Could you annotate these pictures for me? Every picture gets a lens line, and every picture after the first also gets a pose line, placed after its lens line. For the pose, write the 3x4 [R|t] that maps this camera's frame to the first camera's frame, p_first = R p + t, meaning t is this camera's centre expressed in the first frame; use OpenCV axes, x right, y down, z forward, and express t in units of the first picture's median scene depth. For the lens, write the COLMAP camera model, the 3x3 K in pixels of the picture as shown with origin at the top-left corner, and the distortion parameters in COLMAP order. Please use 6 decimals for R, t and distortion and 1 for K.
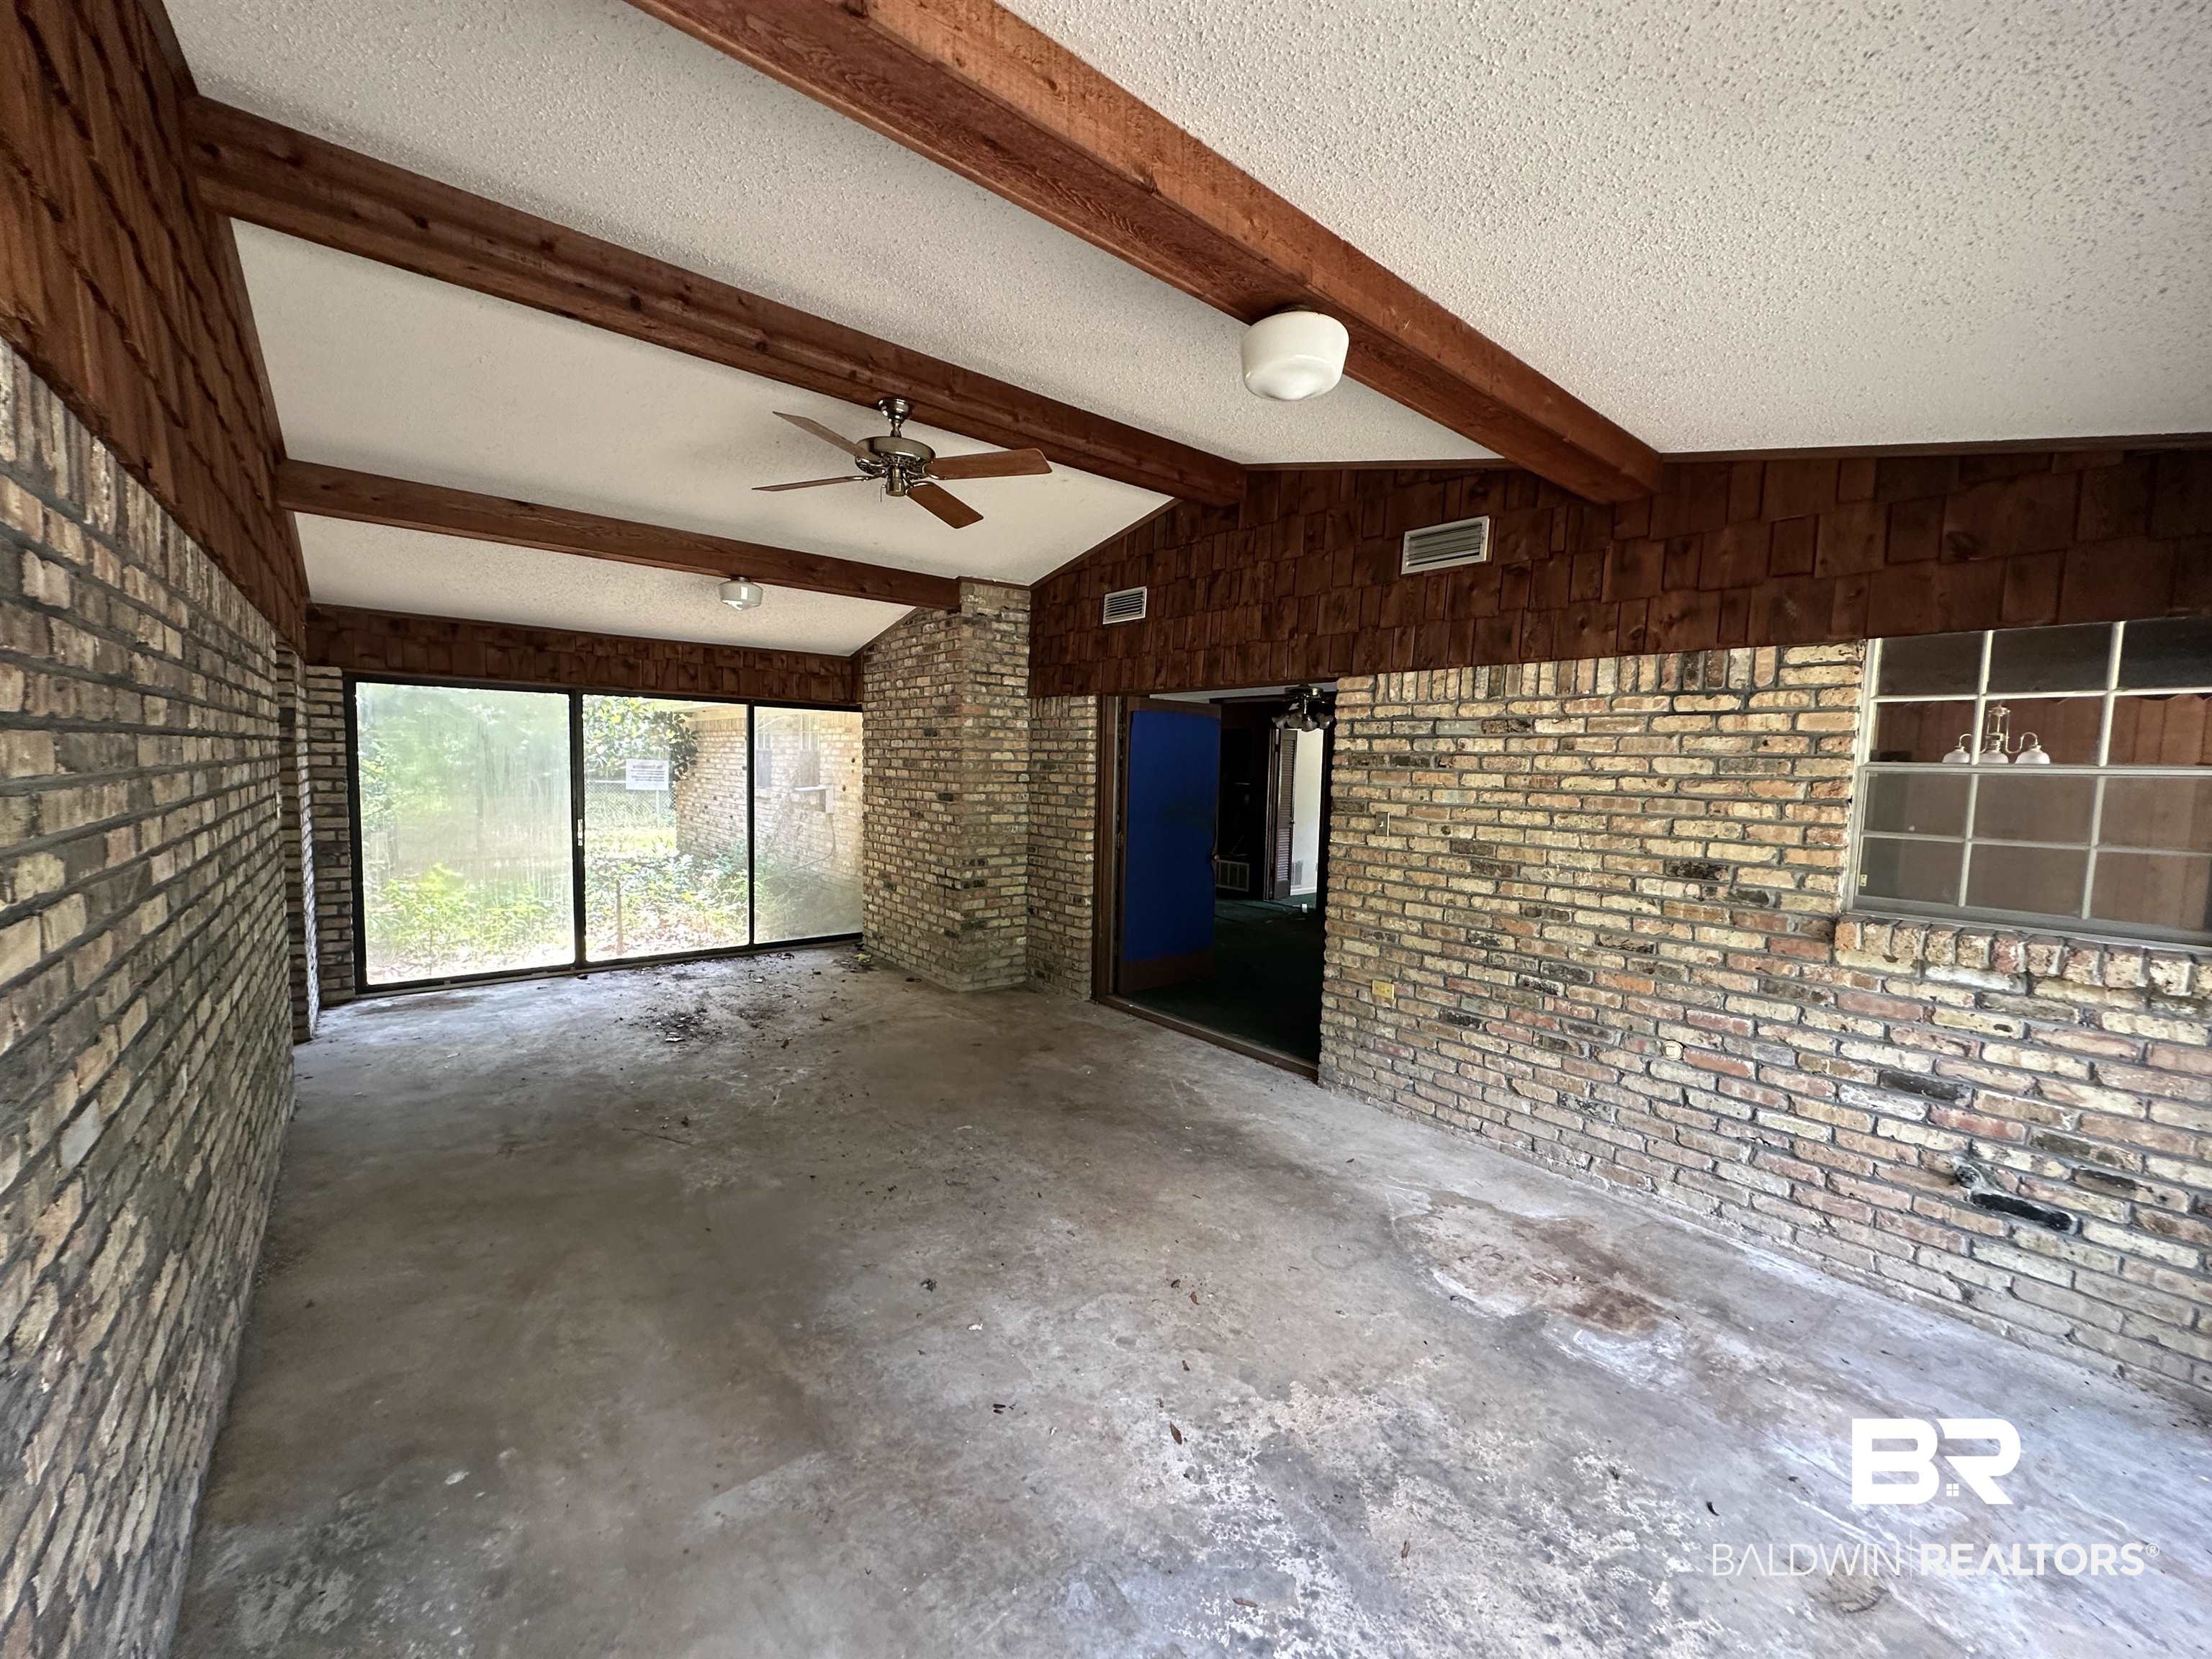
lens RADIAL K [[879.8, 0, 1106.0], [0, 879.8, 829.5], [0, 0, 1]] dist [-0.002369, 0.000628]
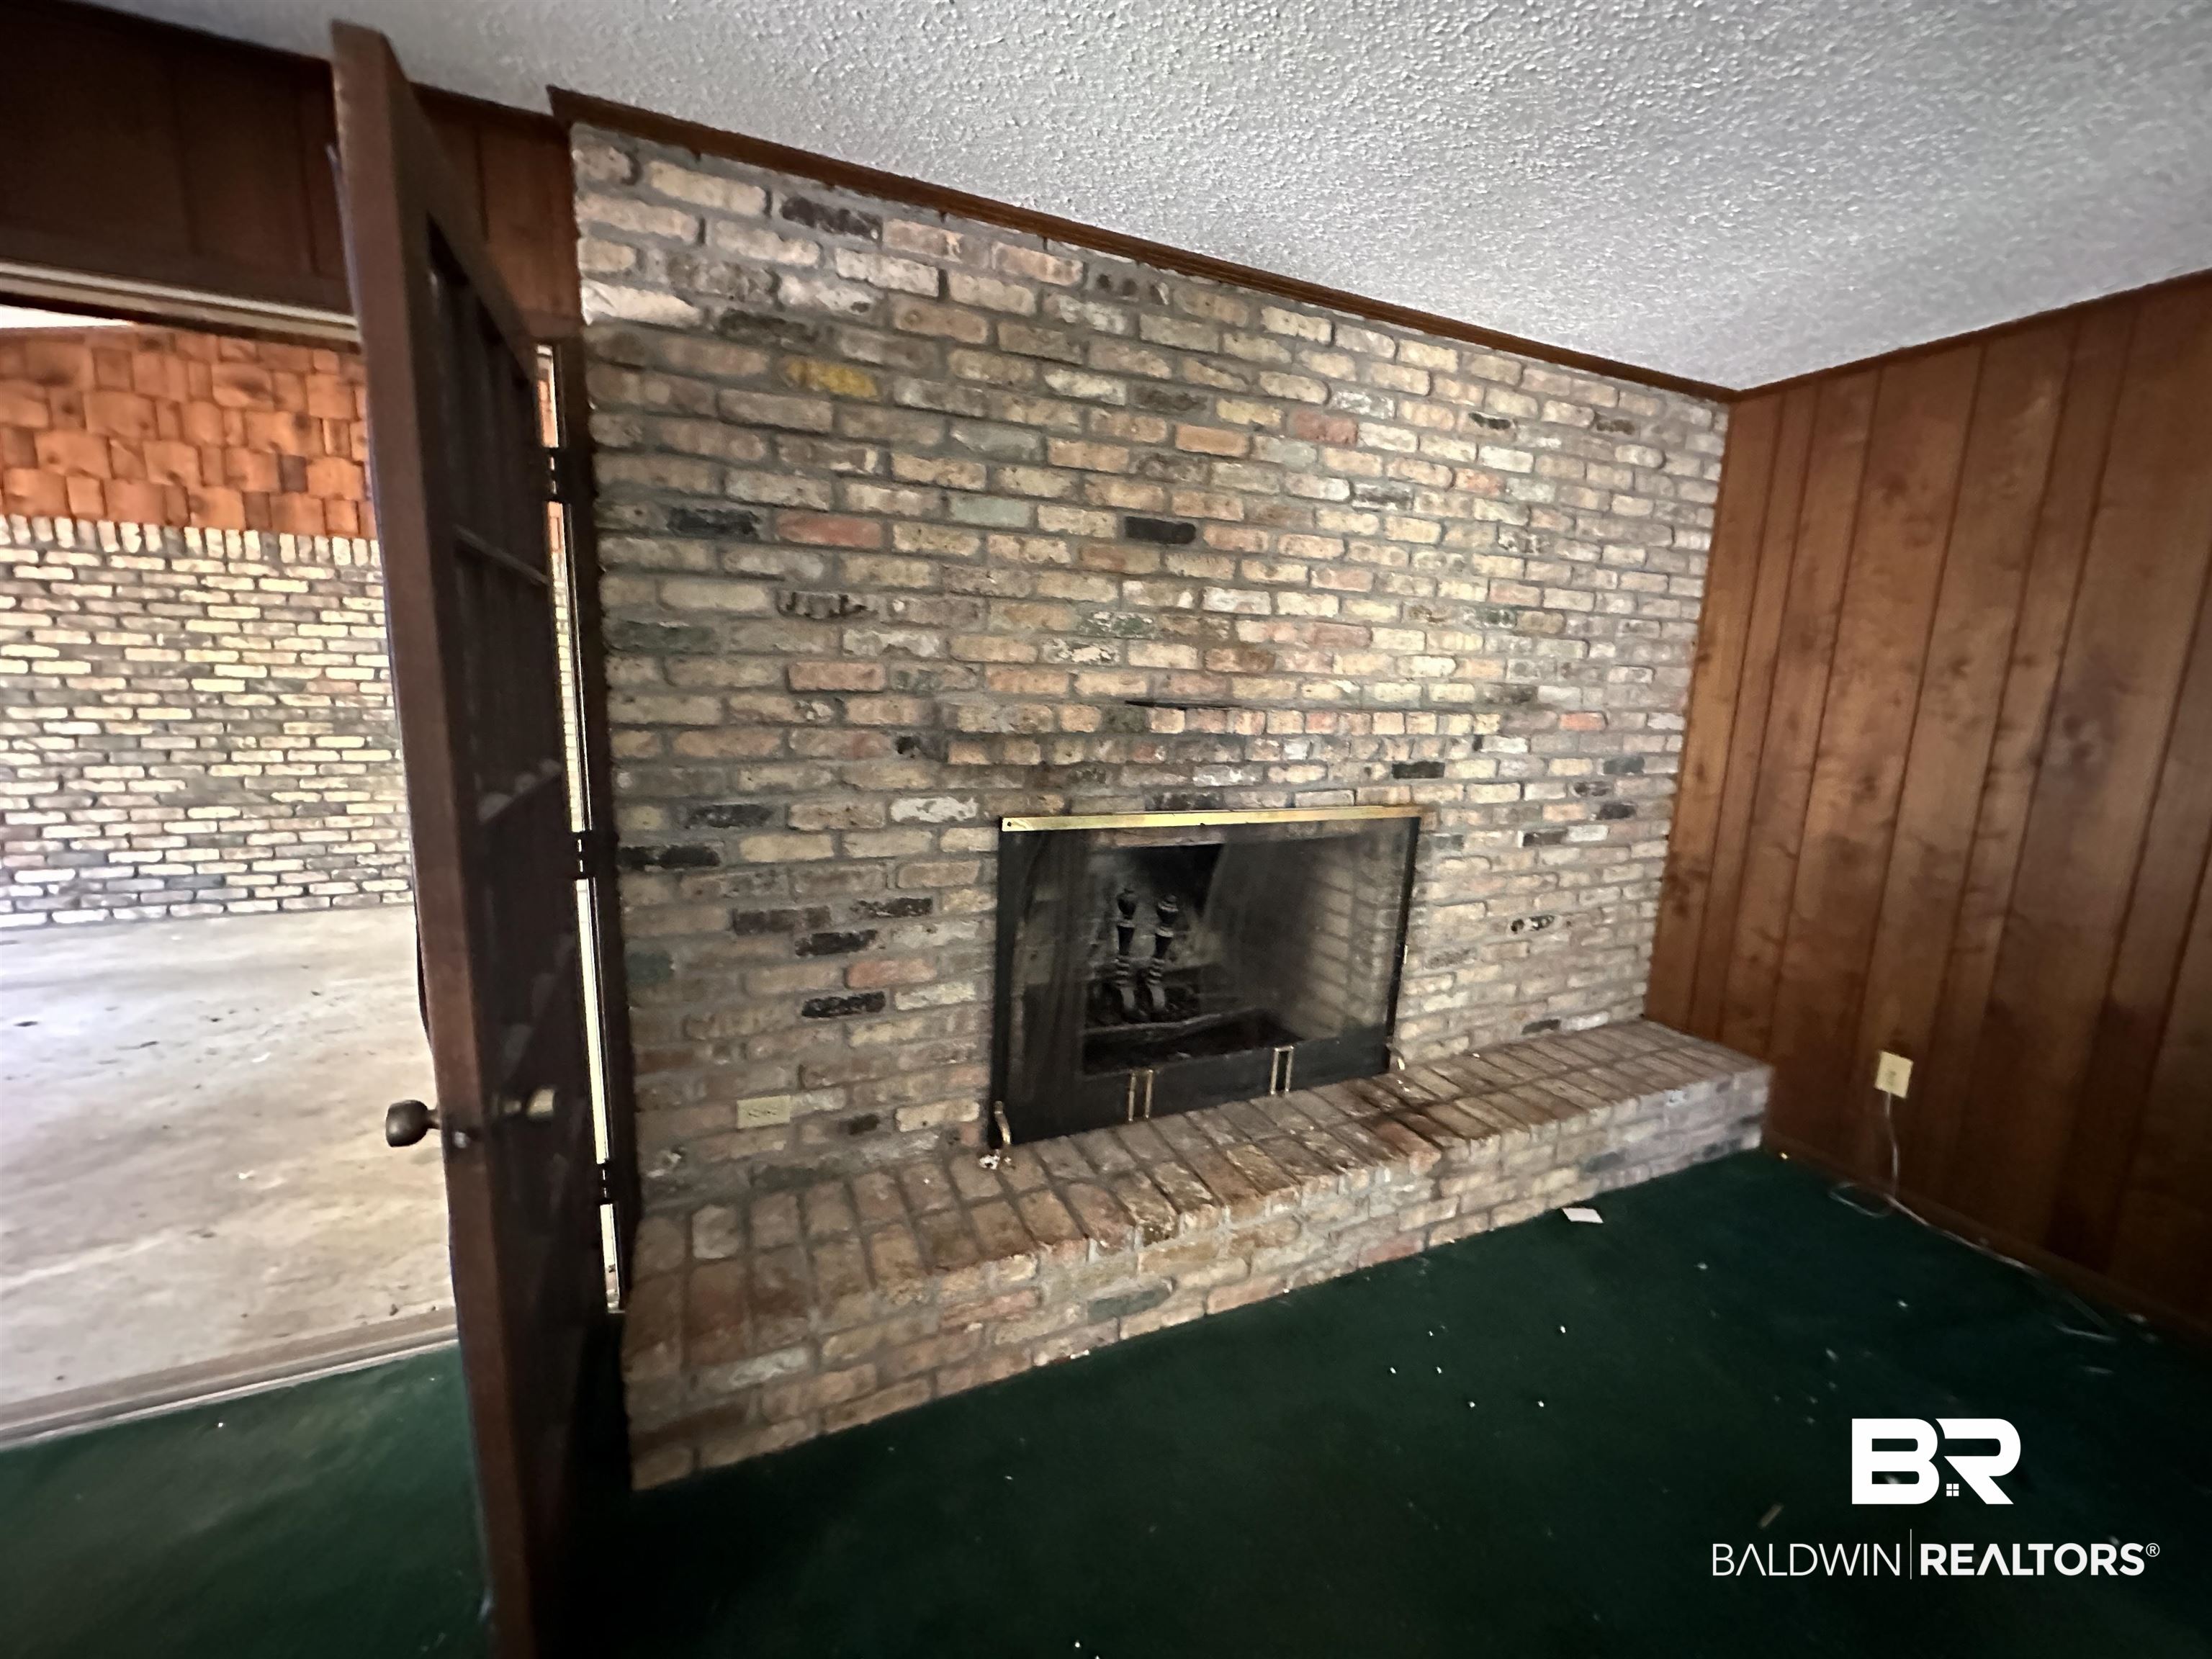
lens RADIAL K [[879.8, 0, 1106.0], [0, 879.8, 829.5], [0, 0, 1]] dist [-0.002369, 0.000628]
pose [[-0.262729, 0.135078, -0.955368, 0.308251], [-0.110375, 0.979445, 0.168836, -0.080328], [0.958536, 0.149807, -0.242419, 1.498516]]
